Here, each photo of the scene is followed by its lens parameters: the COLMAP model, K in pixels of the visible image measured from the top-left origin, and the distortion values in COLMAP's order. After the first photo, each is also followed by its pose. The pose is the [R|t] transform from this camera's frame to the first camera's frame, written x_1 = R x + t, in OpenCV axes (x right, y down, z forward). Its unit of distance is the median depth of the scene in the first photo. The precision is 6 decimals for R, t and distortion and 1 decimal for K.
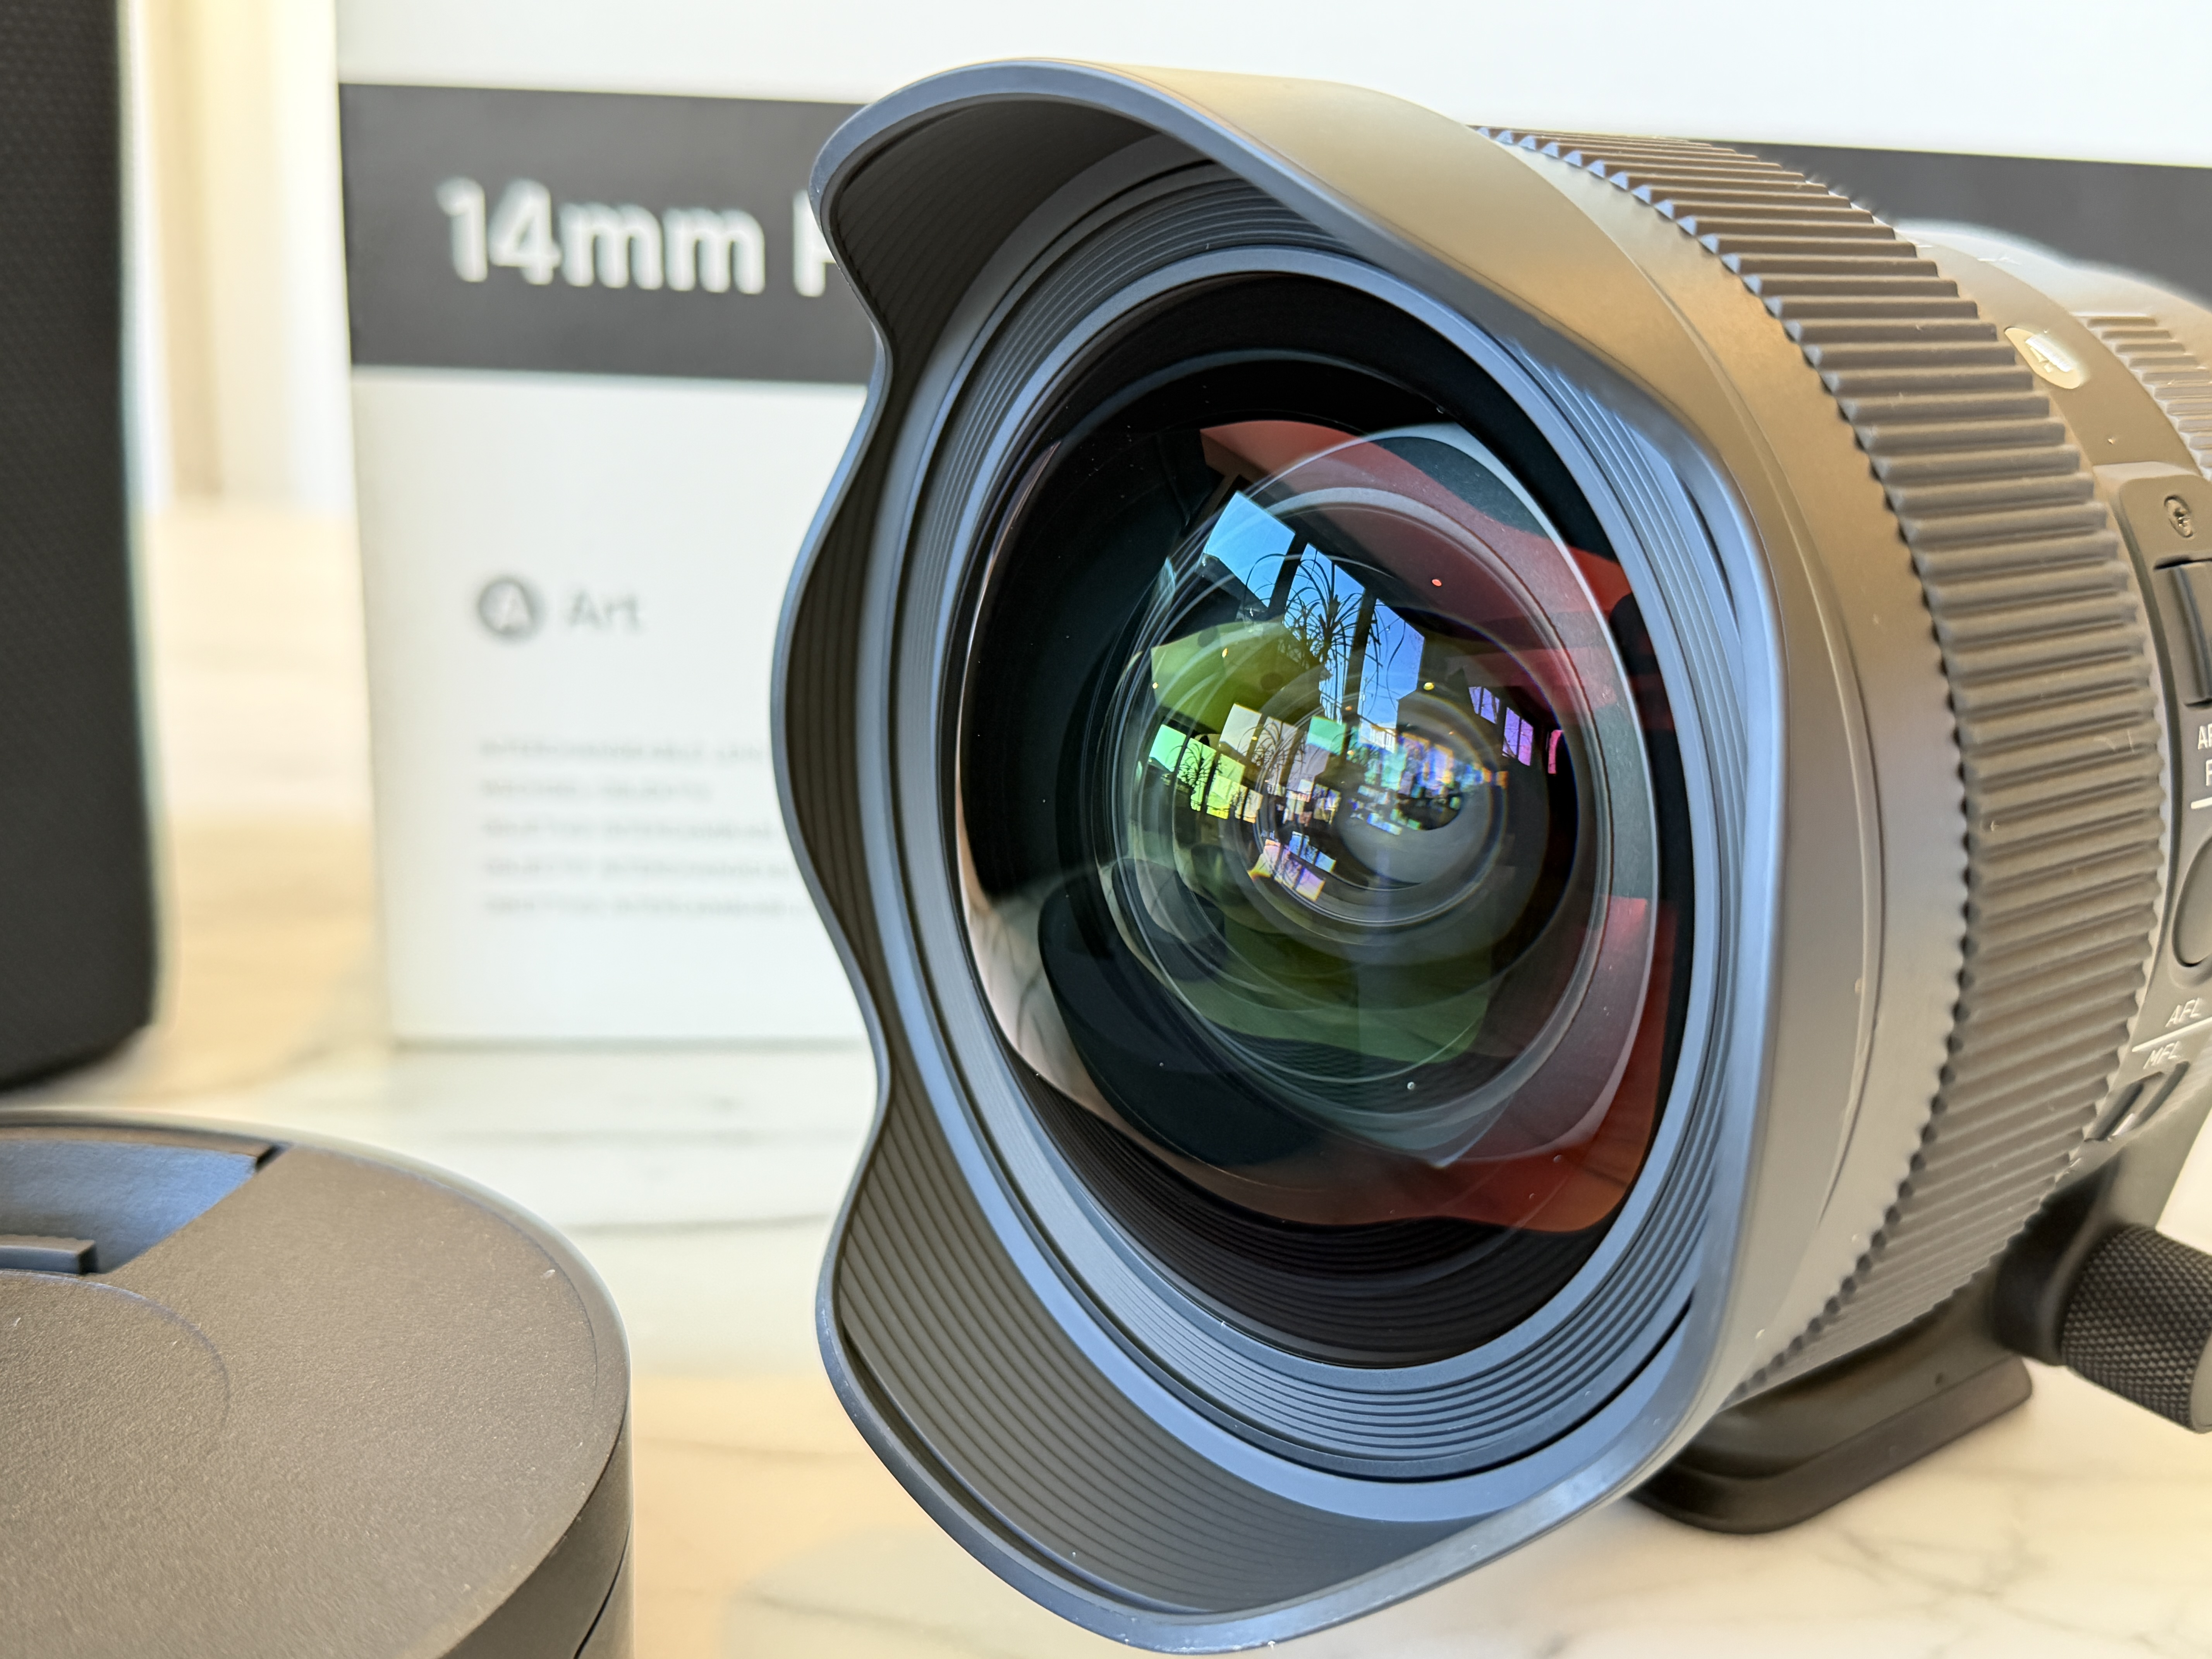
lens RADIAL K [[2199.1, 0, 1106.0], [0, 2199.1, 829.5], [0, 0, 1]] dist [0.210250, -0.475559]
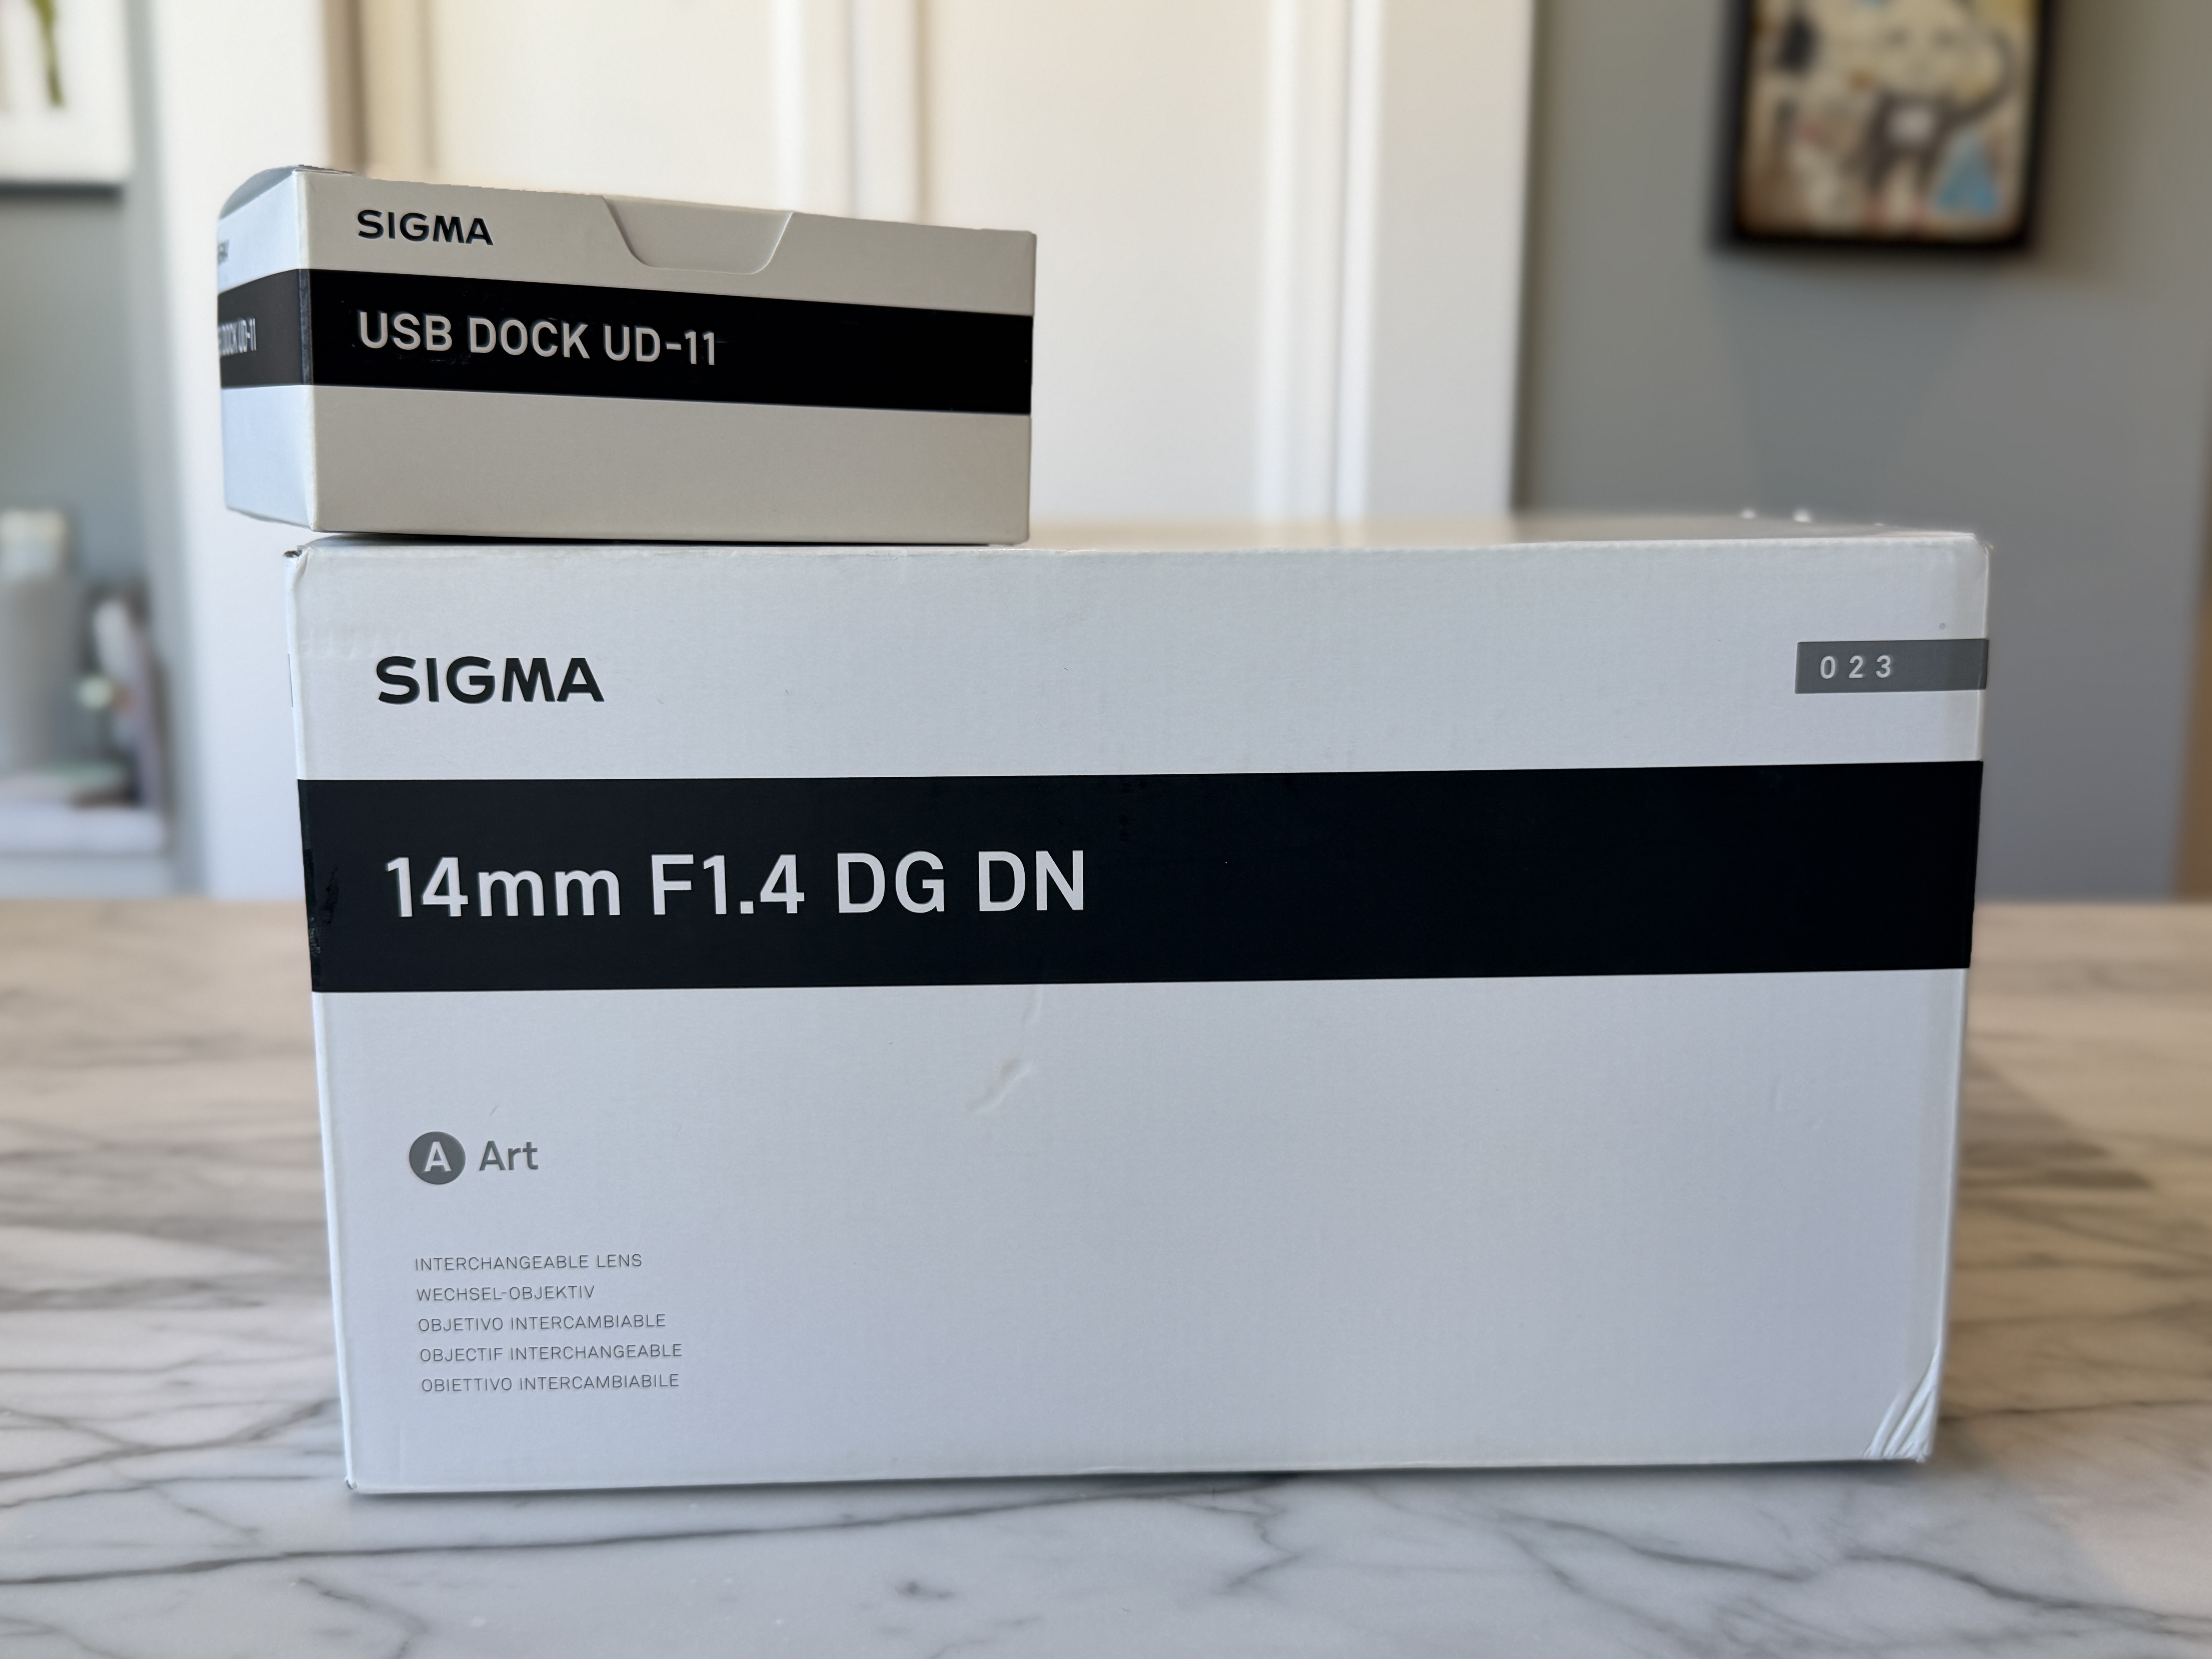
lens RADIAL K [[2216.6, 0, 1106.0], [0, 2216.6, 829.5], [0, 0, 1]] dist [0.131456, -0.334109]
pose [[0.996509, -0.034774, -0.075894, 0.242204], [0.026763, 0.994203, -0.104132, -0.152950], [0.079076, 0.101738, 0.991664, -0.302134]]
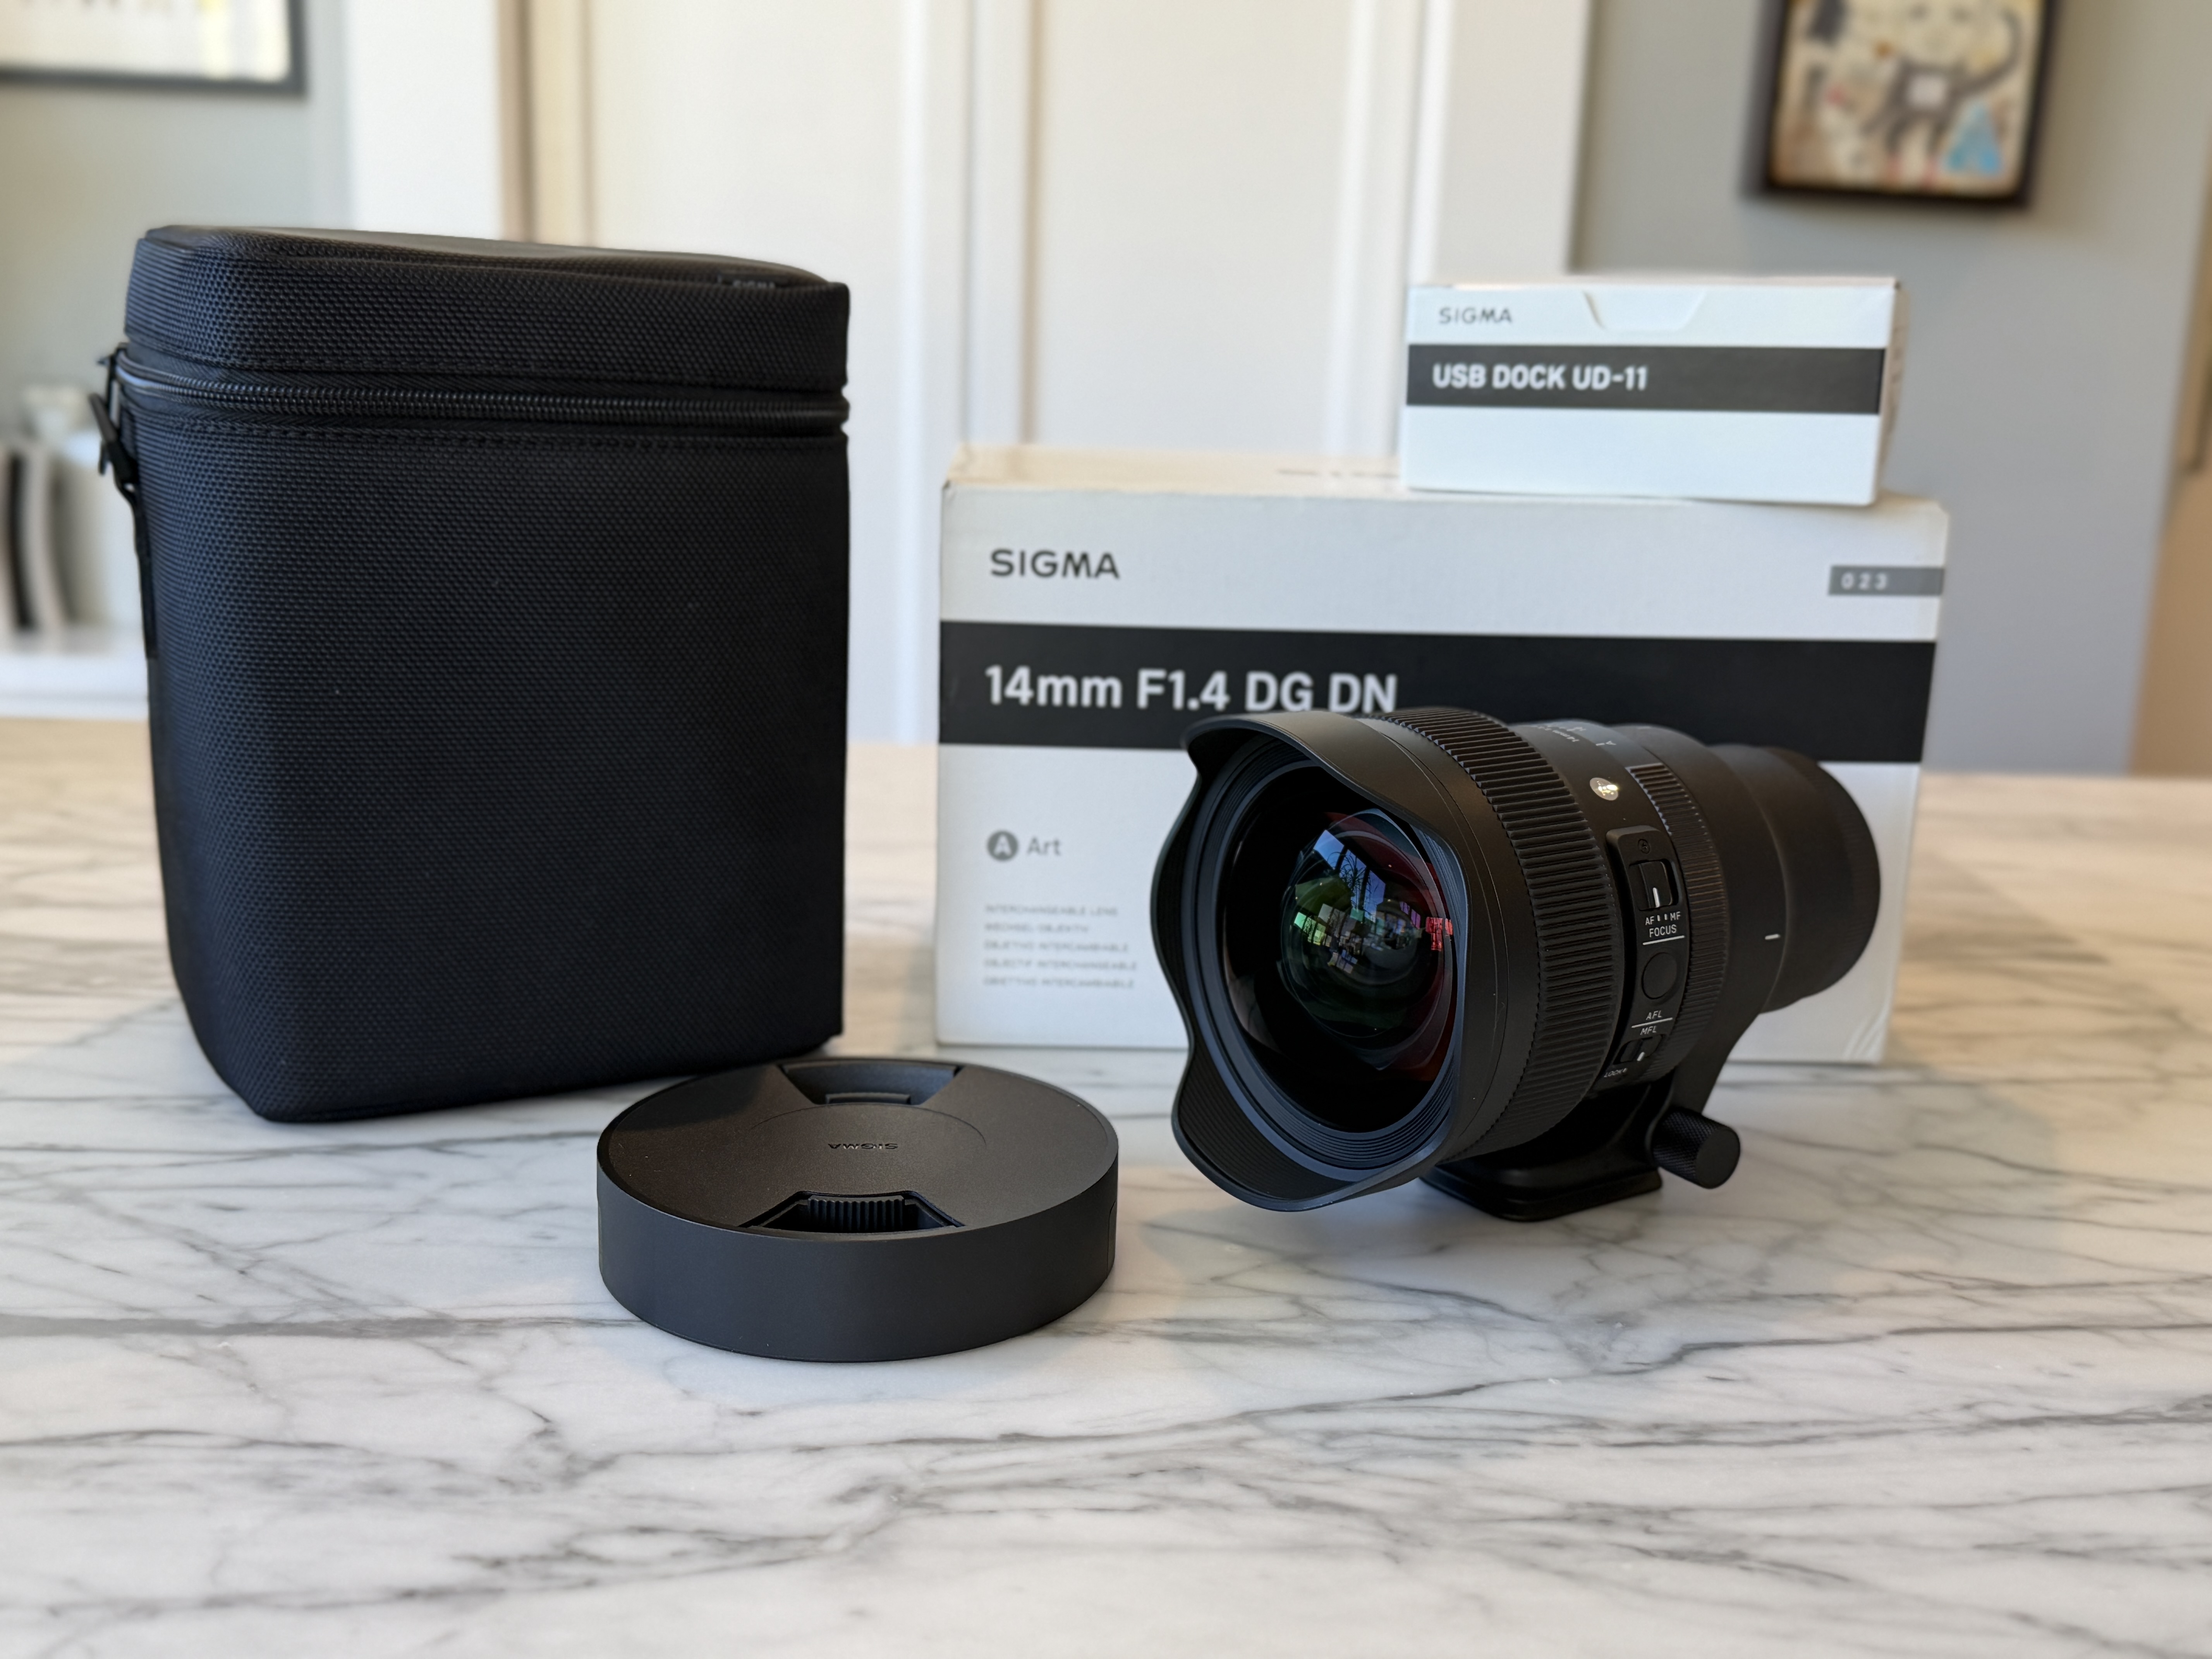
lens RADIAL K [[2199.1, 0, 1106.0], [0, 2199.1, 829.5], [0, 0, 1]] dist [0.210250, -0.475559]
pose [[0.997656, 0.002916, -0.068364, -0.018038], [-0.006495, 0.998616, -0.052186, -0.002250], [0.068117, 0.052507, 0.996295, -1.246862]]
